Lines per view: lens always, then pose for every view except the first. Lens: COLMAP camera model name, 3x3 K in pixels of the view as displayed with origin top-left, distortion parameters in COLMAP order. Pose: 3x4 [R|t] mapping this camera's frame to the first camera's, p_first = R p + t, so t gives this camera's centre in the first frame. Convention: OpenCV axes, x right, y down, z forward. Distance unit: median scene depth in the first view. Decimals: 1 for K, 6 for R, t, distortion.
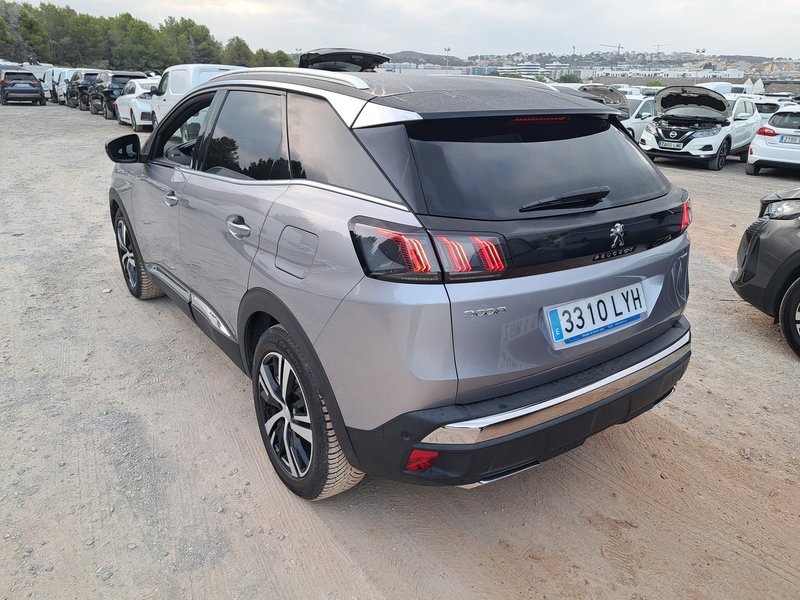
lens RADIAL K [[571.1, 0, 400.0], [0, 571.1, 300.0], [0, 0, 1]] dist [0.053716, -0.043771]
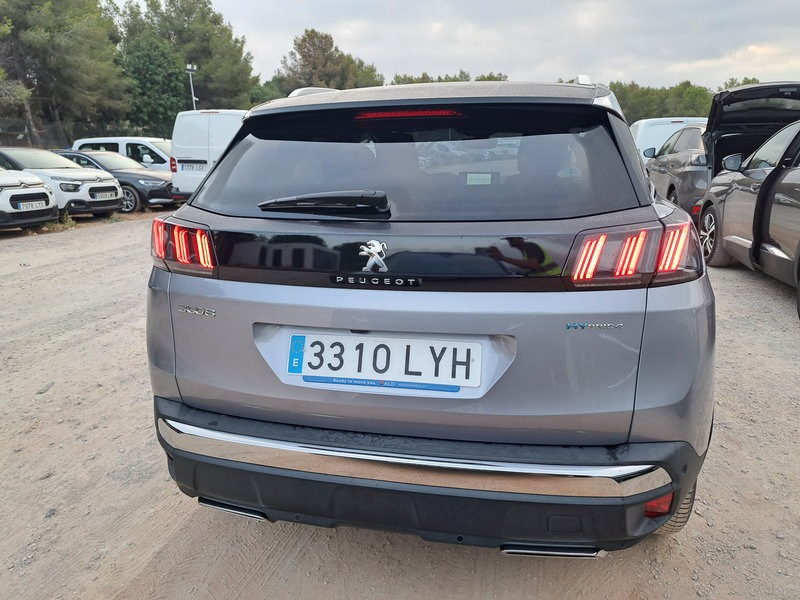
lens RADIAL K [[571.1, 0, 400.0], [0, 571.1, 300.0], [0, 0, 1]] dist [0.053716, -0.043771]
pose [[0.668704, 0.165700, -0.724830, 0.901921], [-0.230811, 0.972952, 0.009484, -0.068998], [0.706796, 0.160957, 0.688863, 0.507850]]
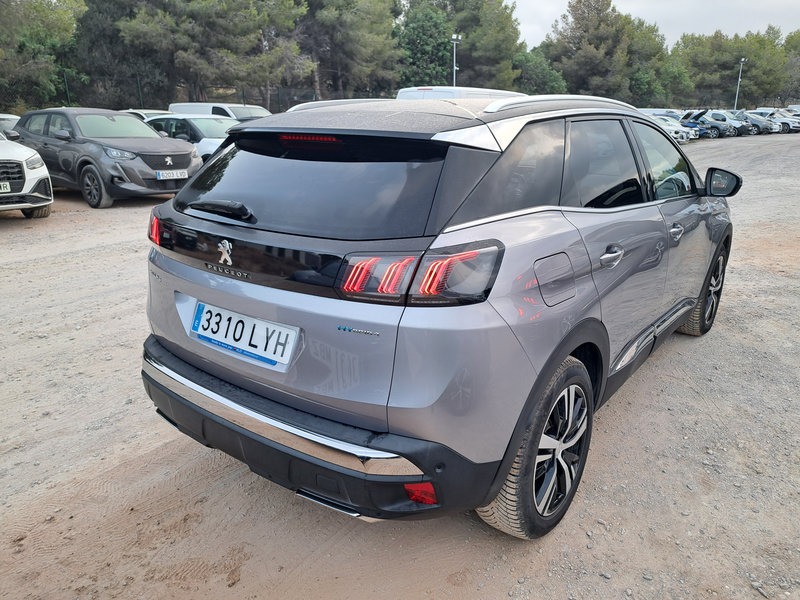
lens RADIAL K [[571.1, 0, 400.0], [0, 571.1, 300.0], [0, 0, 1]] dist [0.053716, -0.043771]
pose [[0.304427, 0.276674, -0.911469, 1.324606], [-0.329778, 0.928323, 0.171646, -0.290925], [0.893628, 0.248329, 0.373848, 0.883041]]
